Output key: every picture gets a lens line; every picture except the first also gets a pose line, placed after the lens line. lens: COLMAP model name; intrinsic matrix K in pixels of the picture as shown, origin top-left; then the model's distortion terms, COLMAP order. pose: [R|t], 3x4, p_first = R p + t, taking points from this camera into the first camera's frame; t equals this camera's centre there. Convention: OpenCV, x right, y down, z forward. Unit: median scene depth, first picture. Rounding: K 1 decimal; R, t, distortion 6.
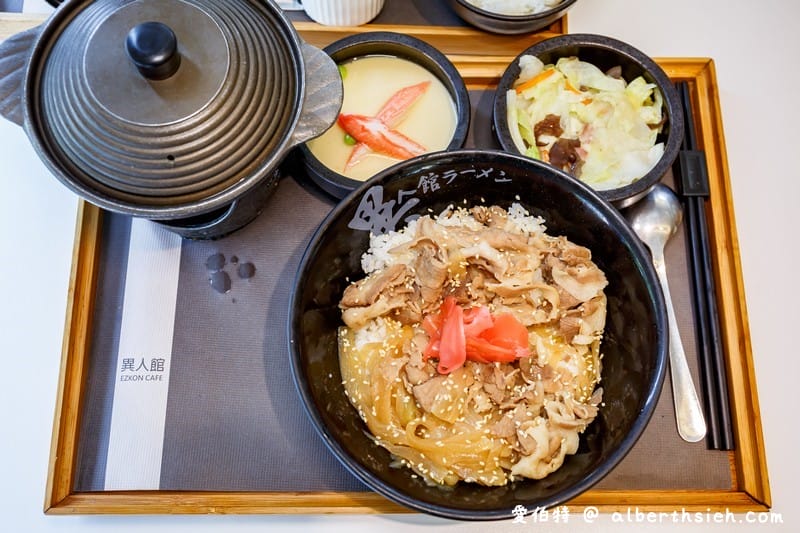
lens RADIAL K [[928.9, 0, 400.0], [0, 928.9, 266.5], [0, 0, 1]] dist [-0.012602, 0.013965]
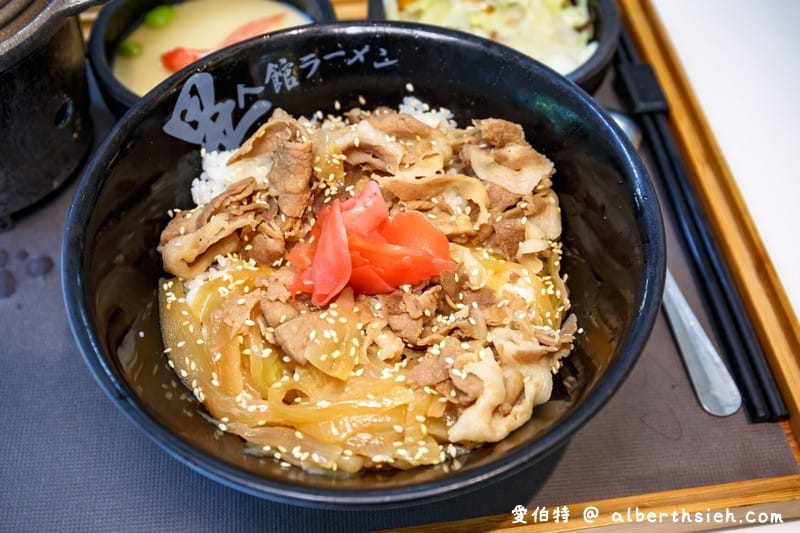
lens RADIAL K [[935.5, 0, 400.0], [0, 935.5, 266.5], [0, 0, 1]] dist [-0.013969, -0.002569]
pose [[0.991105, -0.109227, 0.076035, 0.052691], [0.126743, 0.948926, -0.288922, 0.272050], [-0.040593, 0.295989, 0.954328, 0.378351]]
